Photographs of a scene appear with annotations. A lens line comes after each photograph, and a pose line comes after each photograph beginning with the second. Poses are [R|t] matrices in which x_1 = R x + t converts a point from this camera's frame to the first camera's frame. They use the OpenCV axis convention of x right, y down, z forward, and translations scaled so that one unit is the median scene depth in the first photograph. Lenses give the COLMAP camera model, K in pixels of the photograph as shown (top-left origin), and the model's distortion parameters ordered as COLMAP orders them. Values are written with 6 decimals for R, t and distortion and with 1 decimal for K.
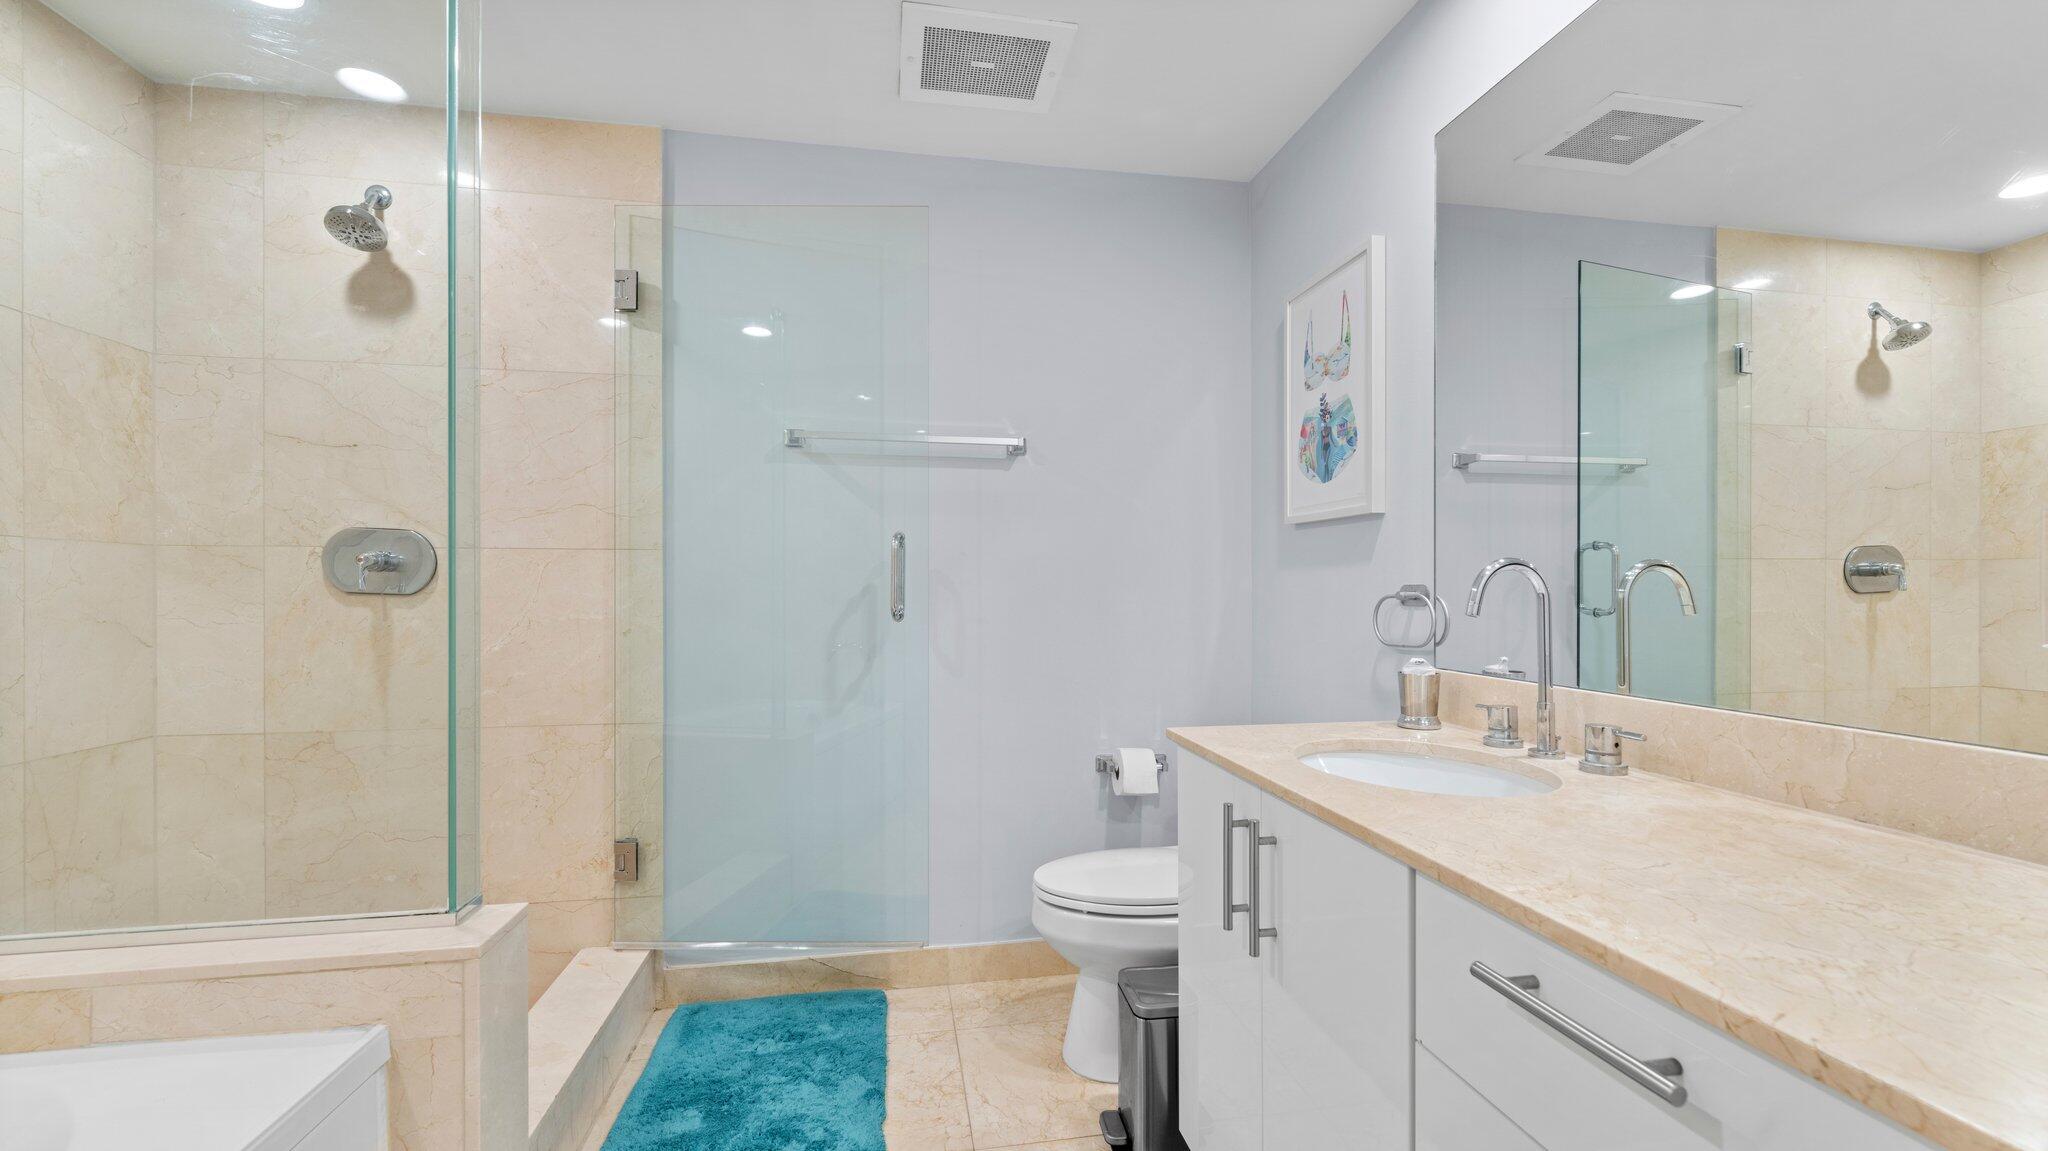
lens RADIAL K [[816.6, 0, 1021.7], [0, 816.6, 582.2], [0, 0, 1]] dist [0.000327, -0.000173]
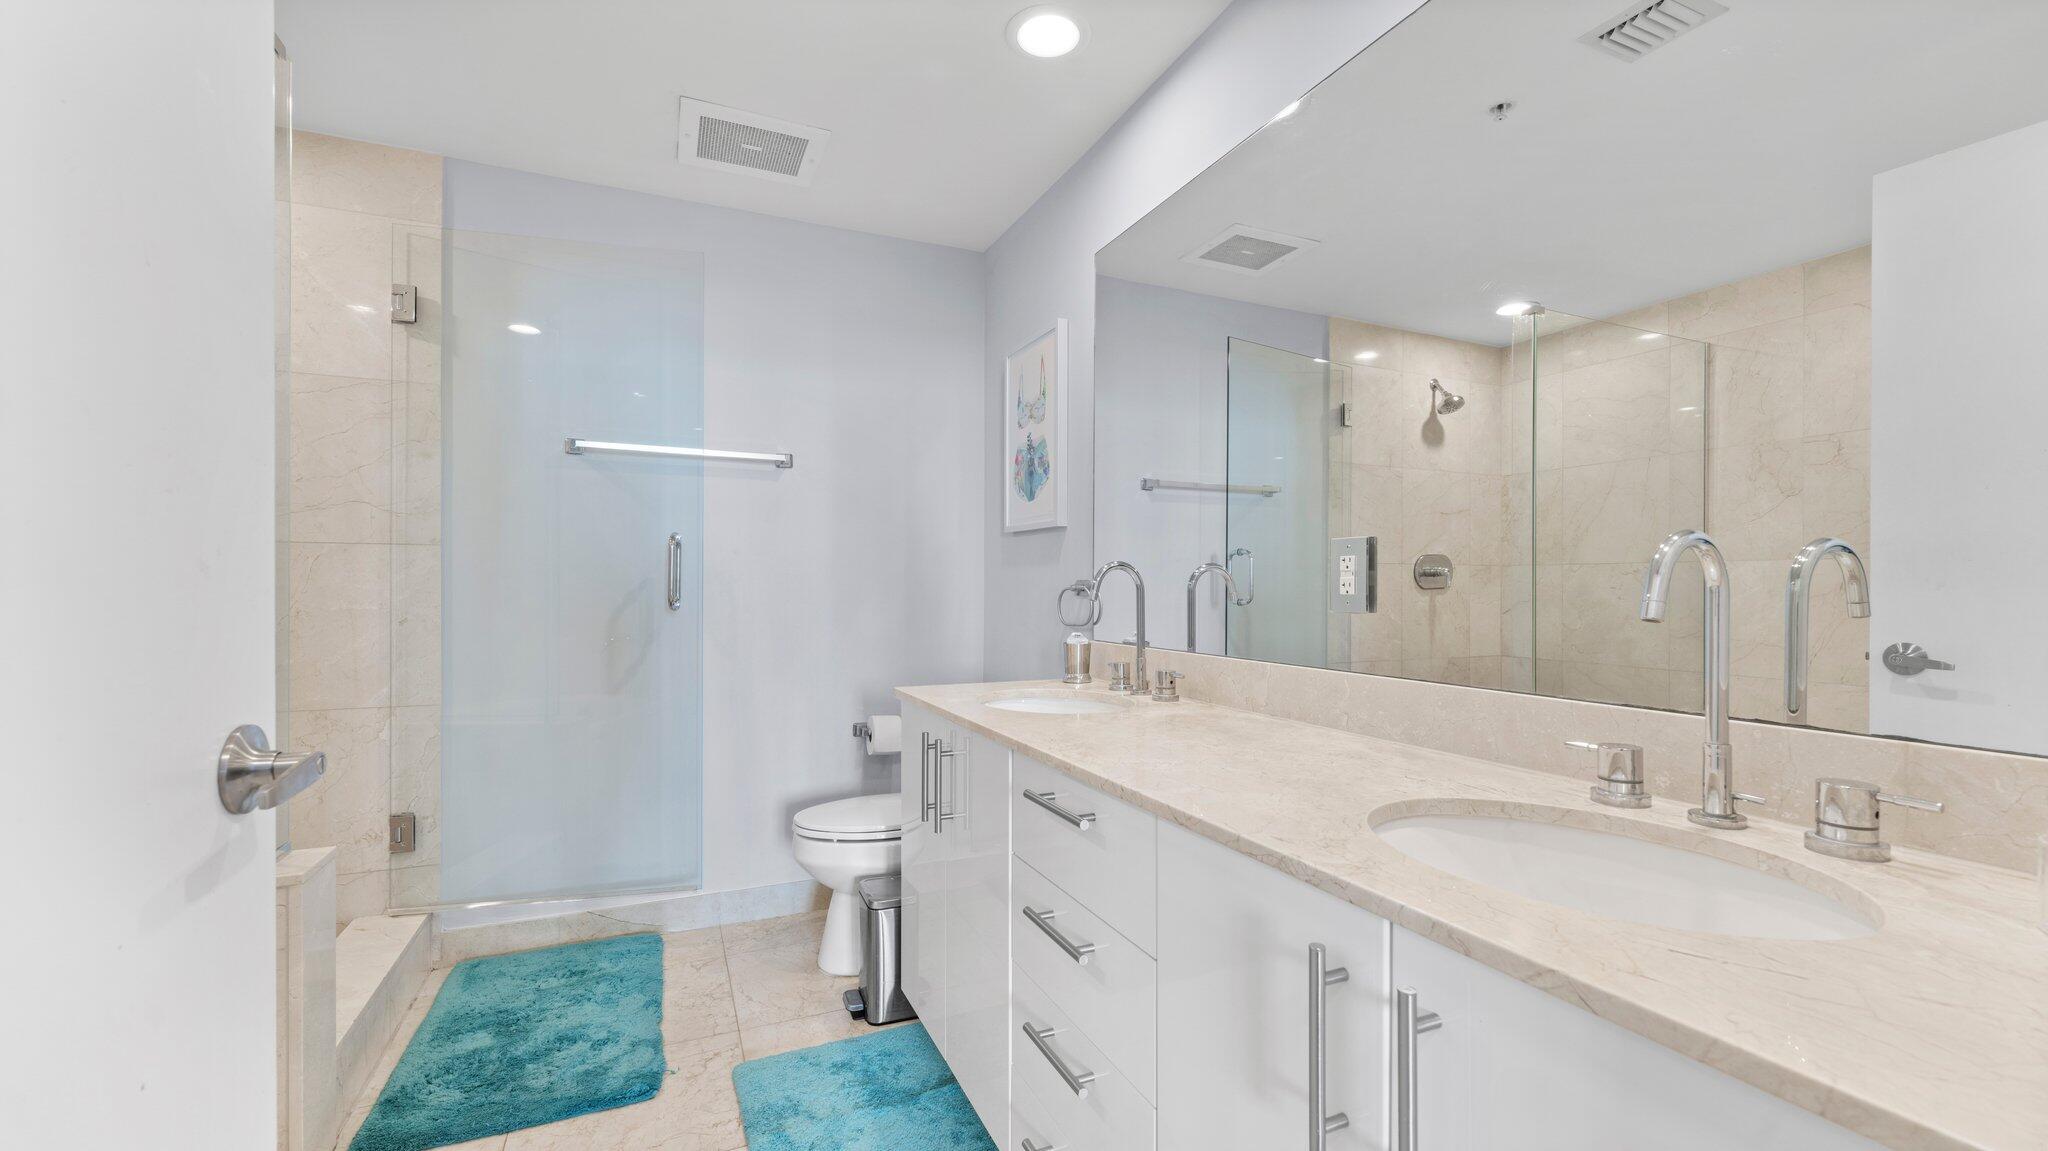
lens RADIAL K [[816.6, 0, 1021.7], [0, 816.6, 582.2], [0, 0, 1]] dist [0.000327, -0.000173]
pose [[0.967839, 0.004130, 0.251536, 0.034991], [-0.004717, 0.999987, 0.001731, 0.004095], [-0.251526, -0.002861, 0.967846, -0.255571]]
